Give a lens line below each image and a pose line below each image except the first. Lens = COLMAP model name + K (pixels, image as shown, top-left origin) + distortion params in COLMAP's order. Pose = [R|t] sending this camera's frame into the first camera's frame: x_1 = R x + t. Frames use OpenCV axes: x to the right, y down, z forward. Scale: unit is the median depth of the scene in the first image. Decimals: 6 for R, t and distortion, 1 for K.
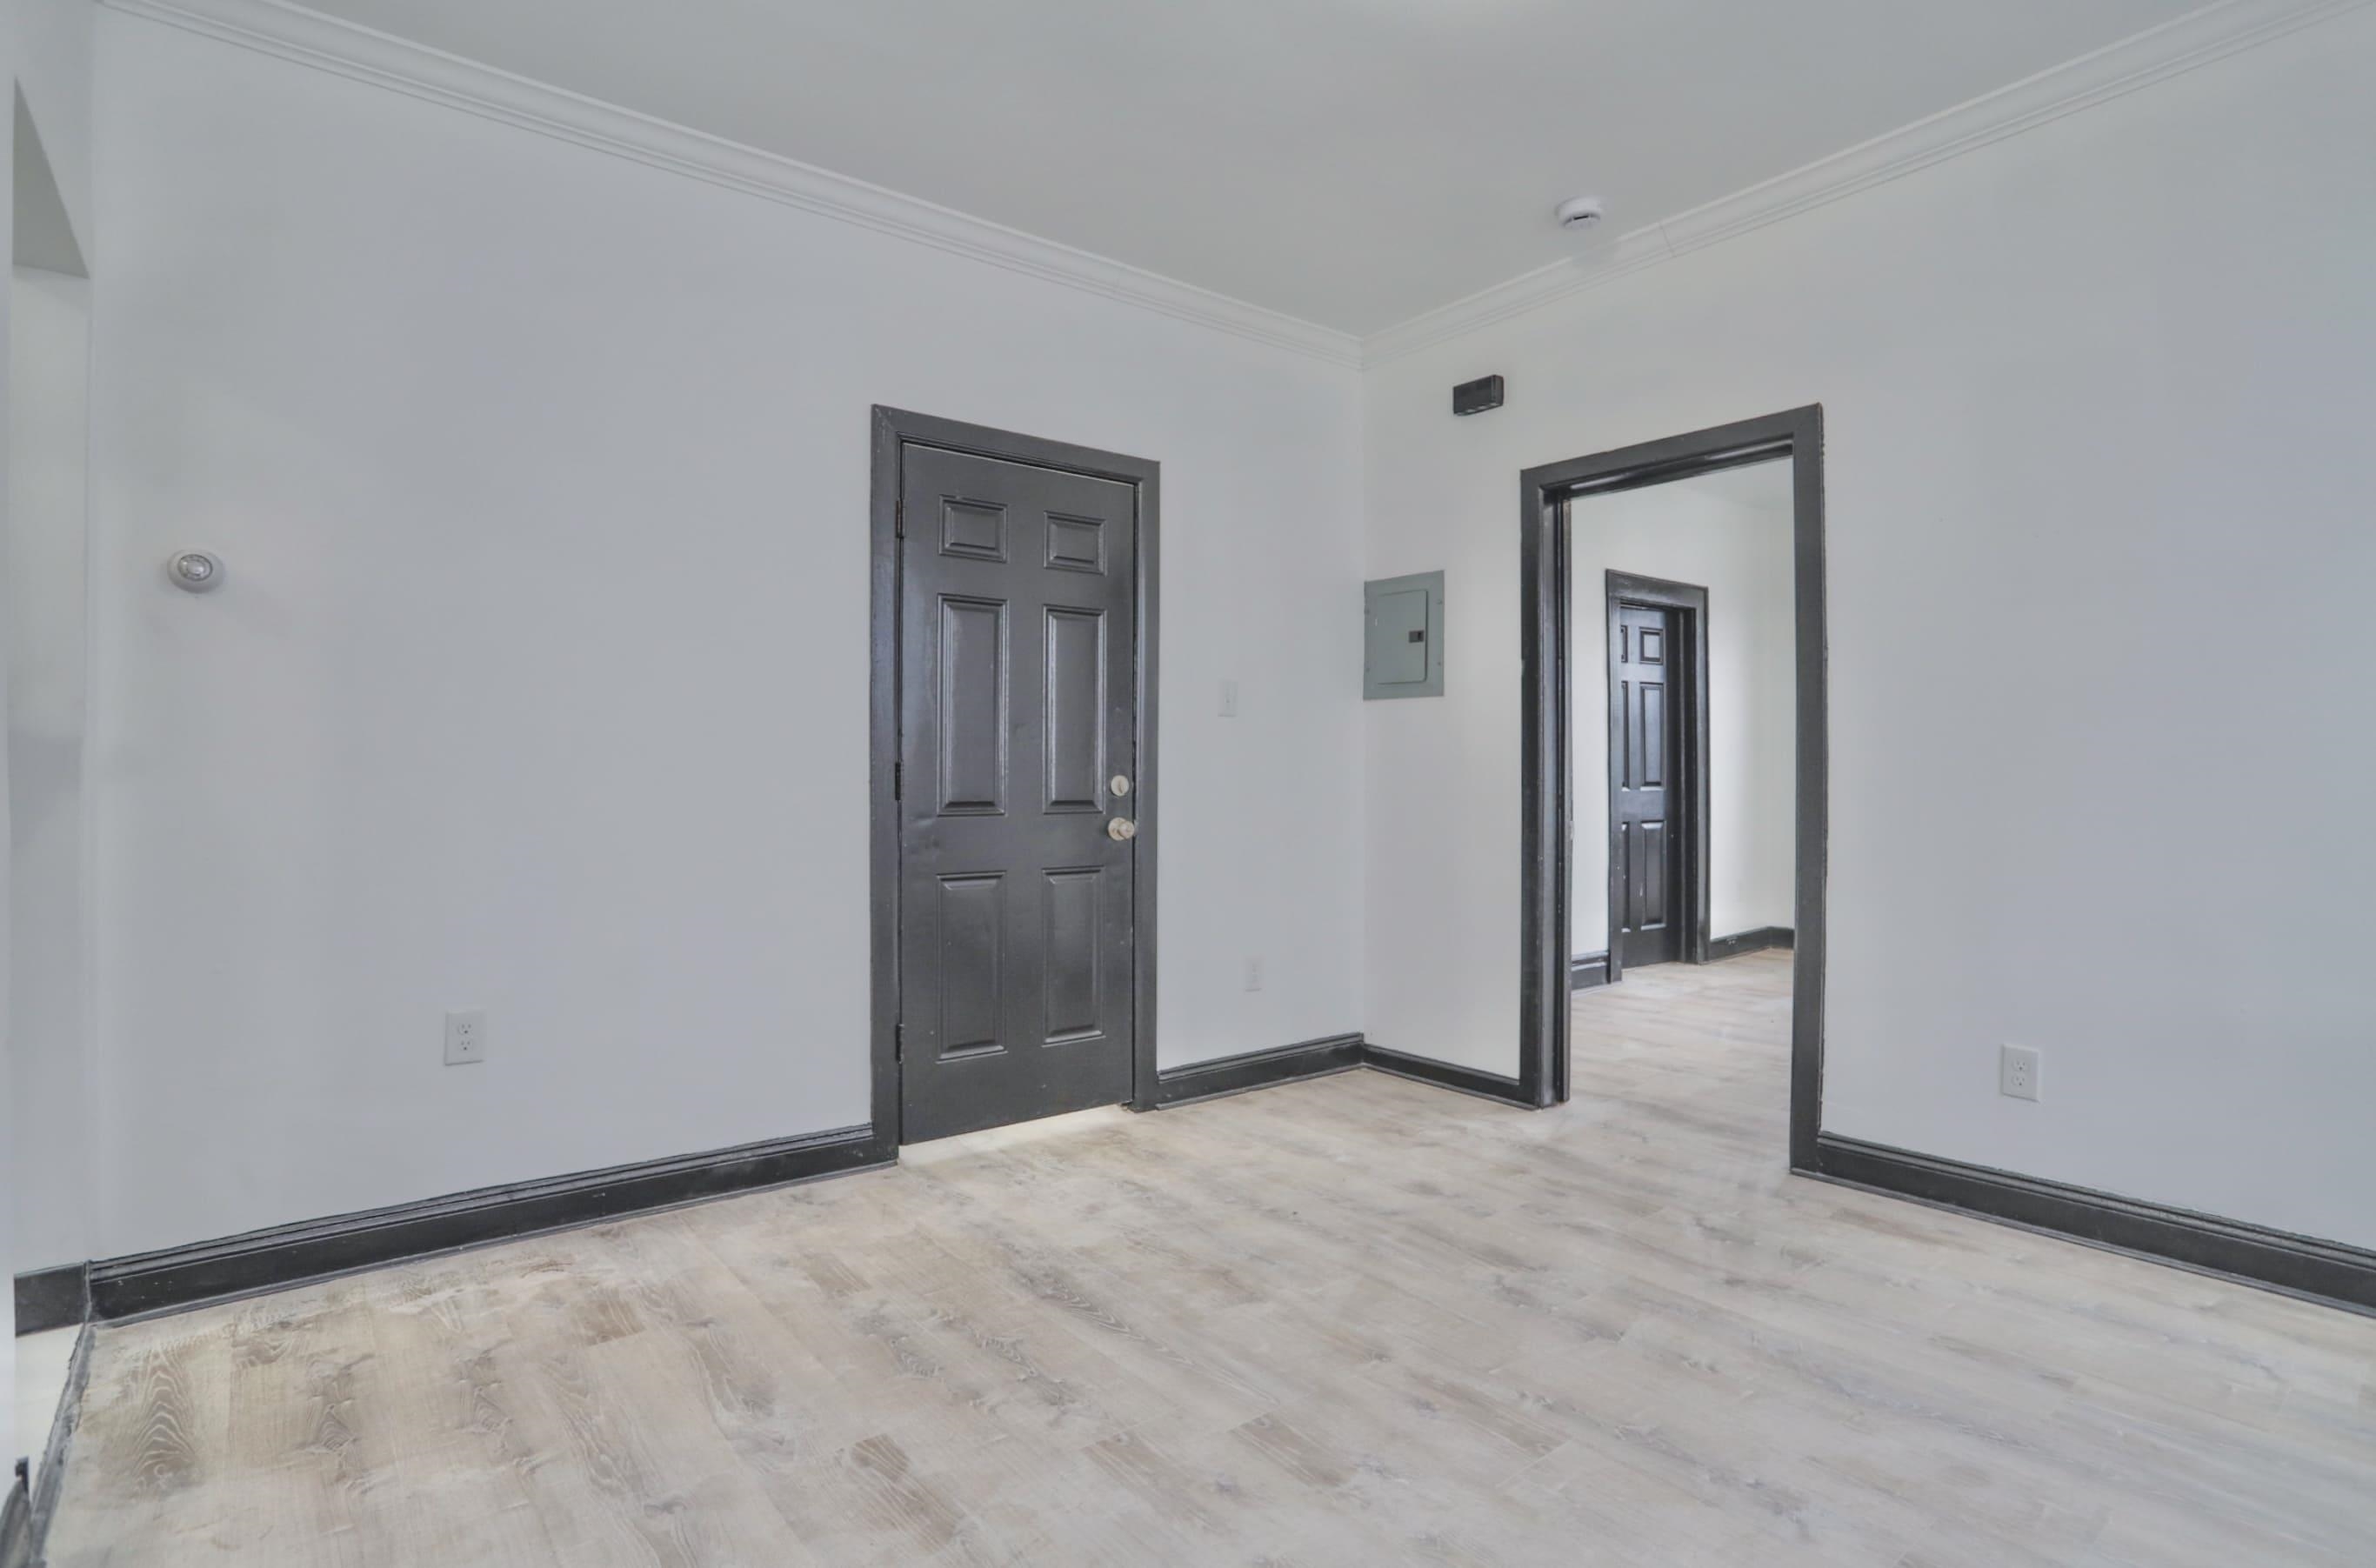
lens RADIAL K [[1191.1, 0, 1215.5], [0, 1191.1, 784.7], [0, 0, 1]] dist [-0.067923, 0.029224]
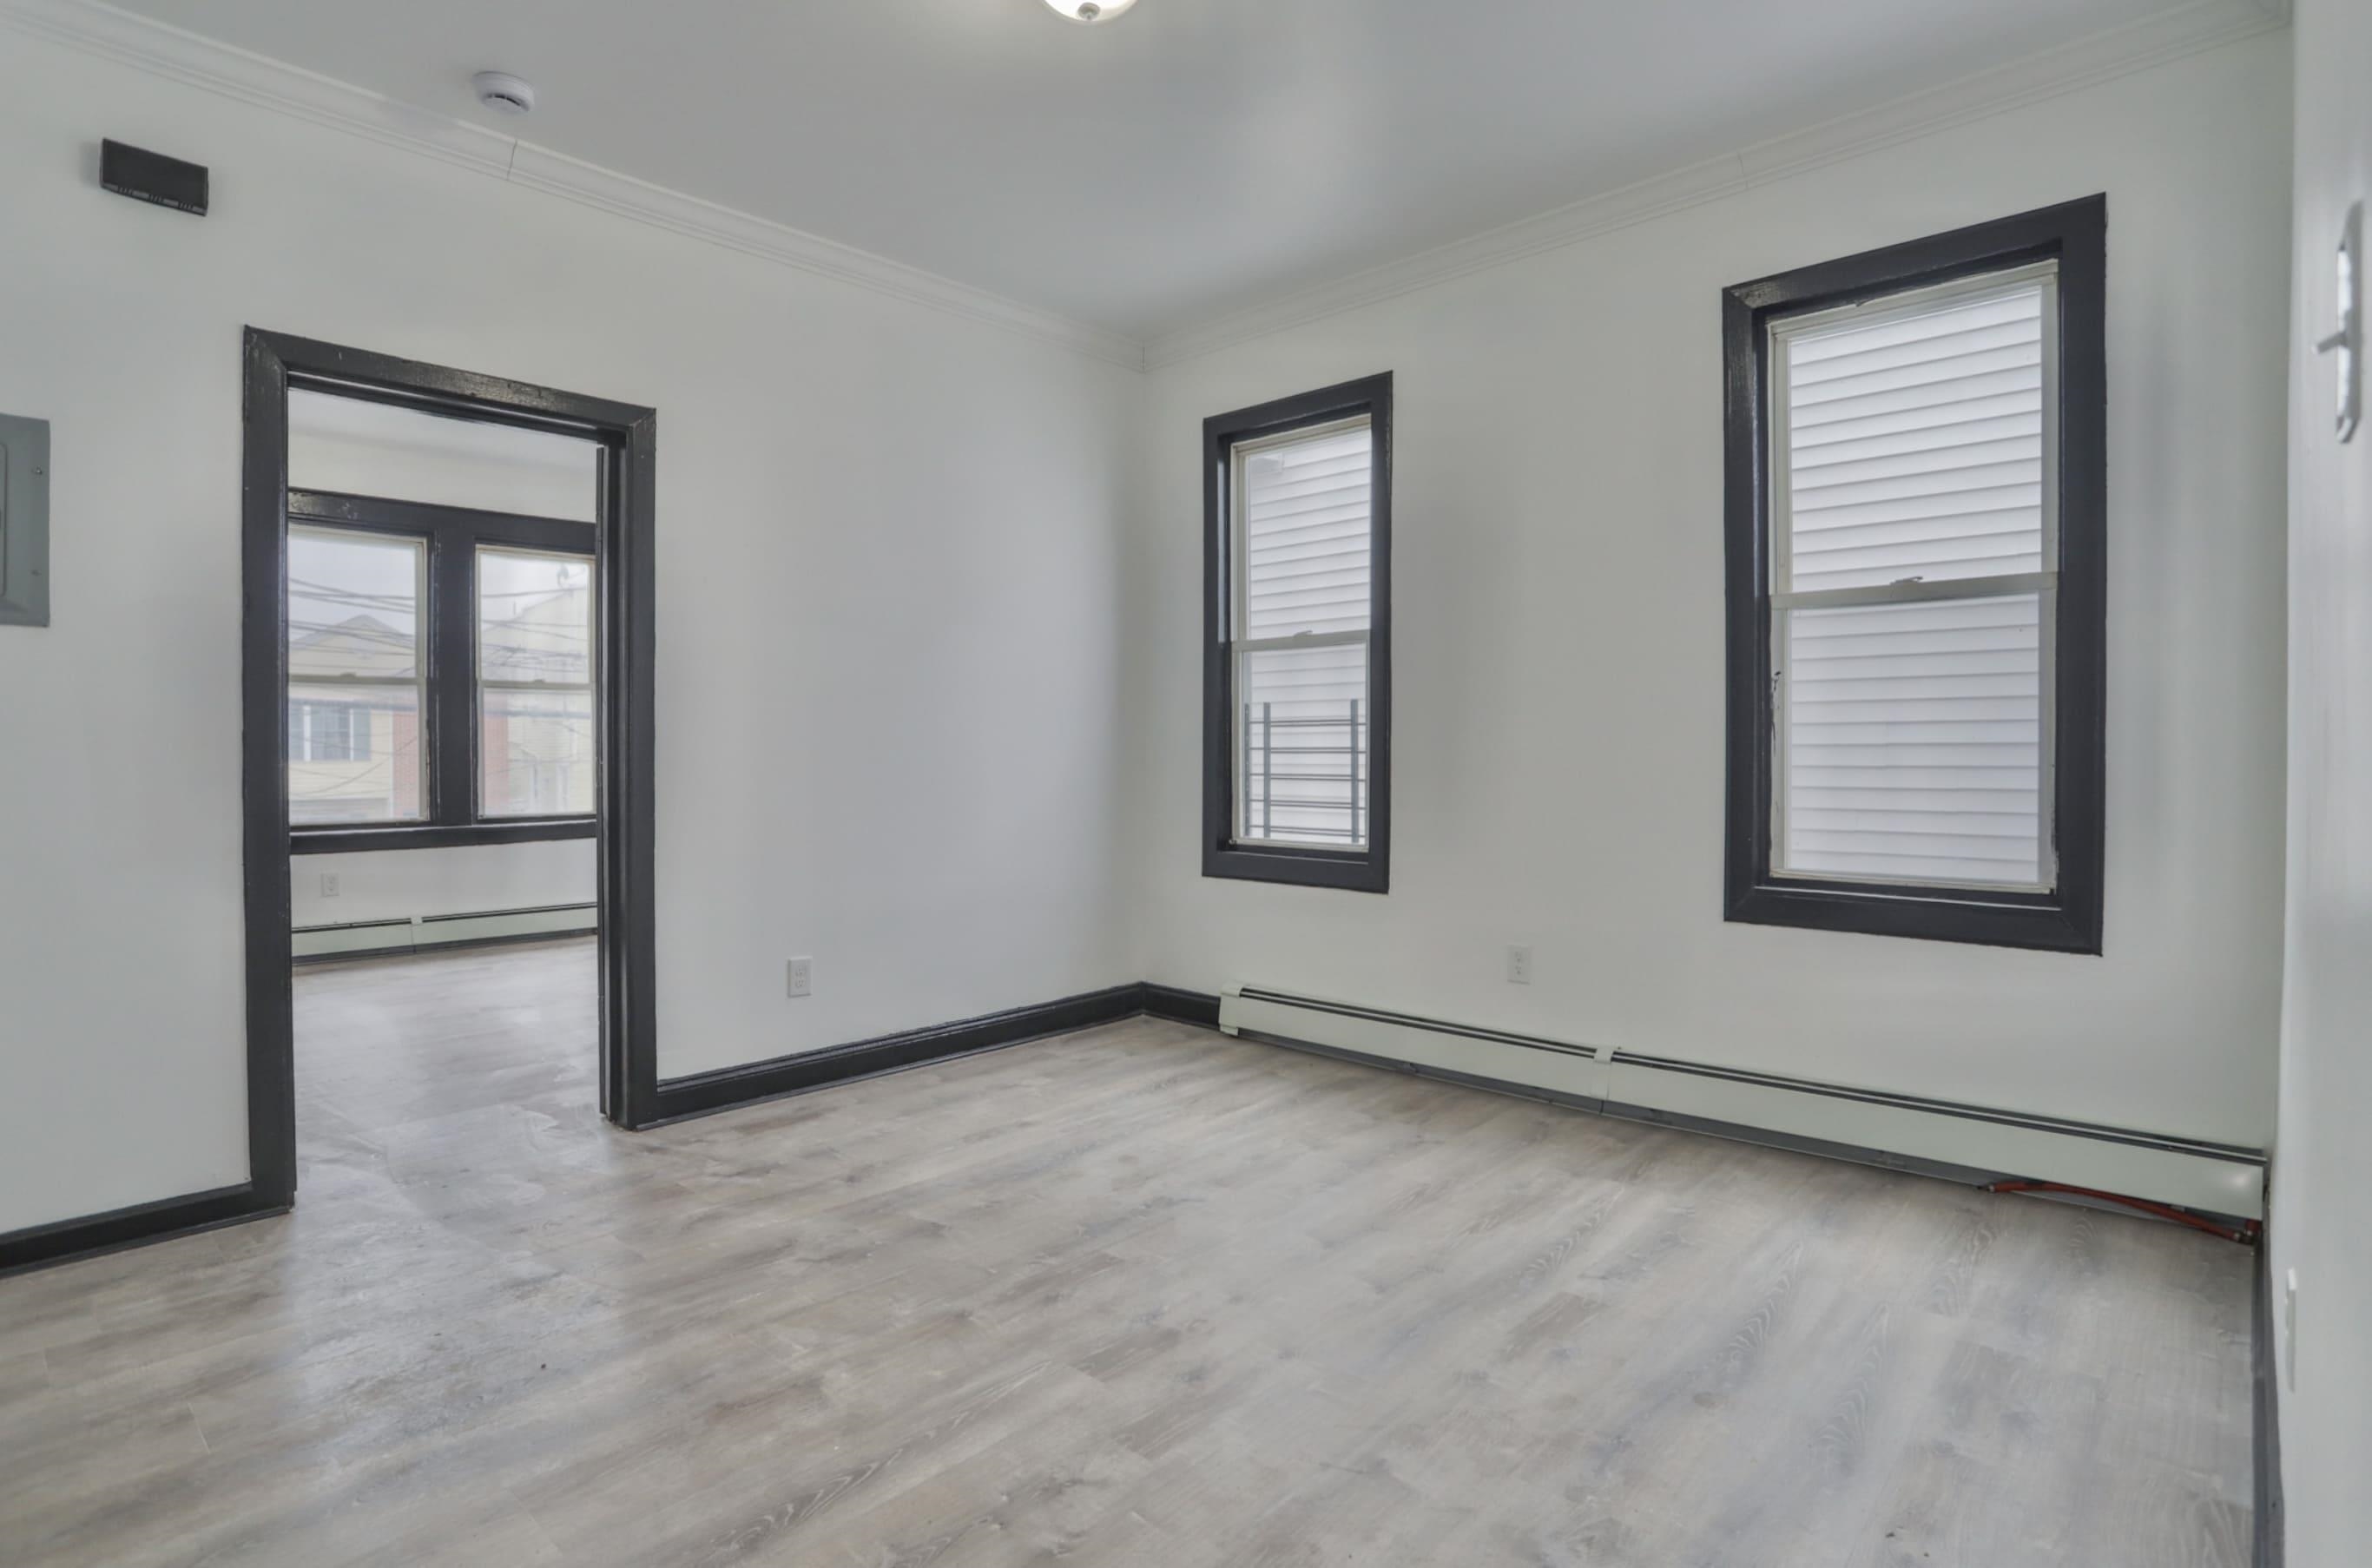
lens RADIAL K [[1189.1, 0, 1213.5], [0, 1189.1, 784.7], [0, 0, 1]] dist [-0.067923, 0.029224]
pose [[-0.149810, -0.026546, 0.988358, -0.918385], [0.010408, 0.999542, 0.028424, -0.007265], [-0.988660, 0.014545, -0.149465, 0.946694]]
